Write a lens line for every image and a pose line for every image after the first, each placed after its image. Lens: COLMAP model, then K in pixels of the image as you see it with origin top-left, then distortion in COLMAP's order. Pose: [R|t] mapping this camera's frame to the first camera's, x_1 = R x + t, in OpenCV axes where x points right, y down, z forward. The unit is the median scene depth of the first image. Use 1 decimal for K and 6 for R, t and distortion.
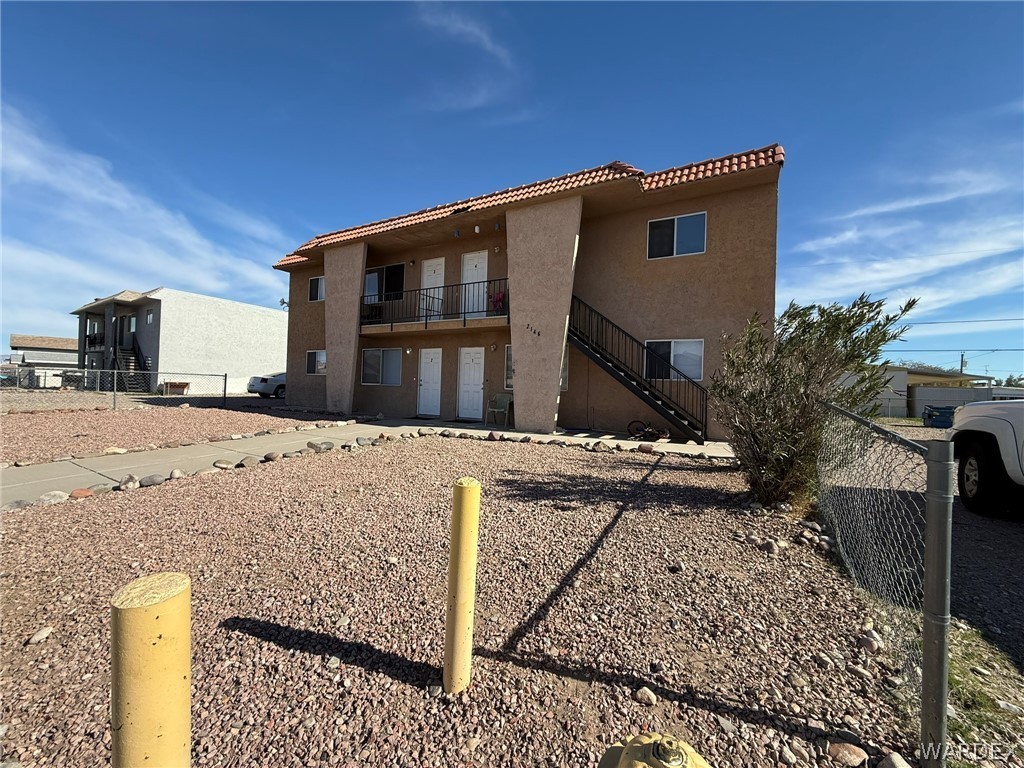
lens RADIAL K [[404.0, 0, 512.0], [0, 404.0, 384.0], [0, 0, 1]] dist [-0.001262, -0.000081]
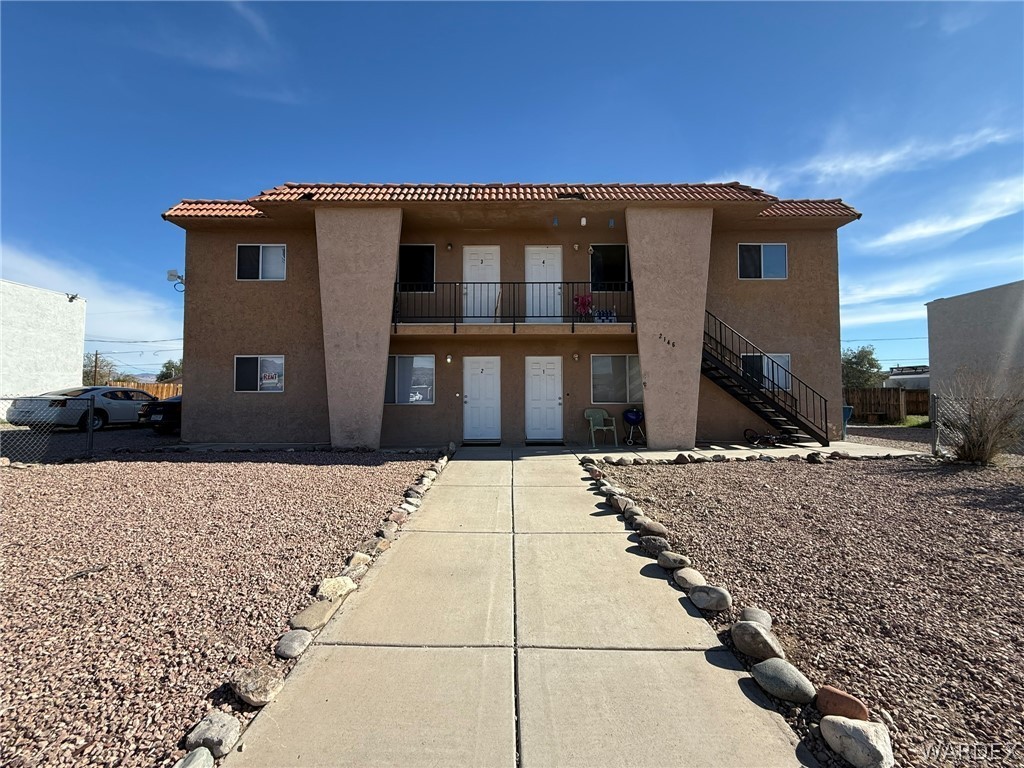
lens RADIAL K [[405.8, 0, 477.5], [0, 405.8, 383.1], [0, 0, 1]] dist [-0.000248, -0.000052]
pose [[0.867933, -0.019736, 0.496289, -0.635221], [0.025989, 0.999646, -0.005698, -0.032014], [-0.496001, 0.017843, 0.868139, 0.318198]]
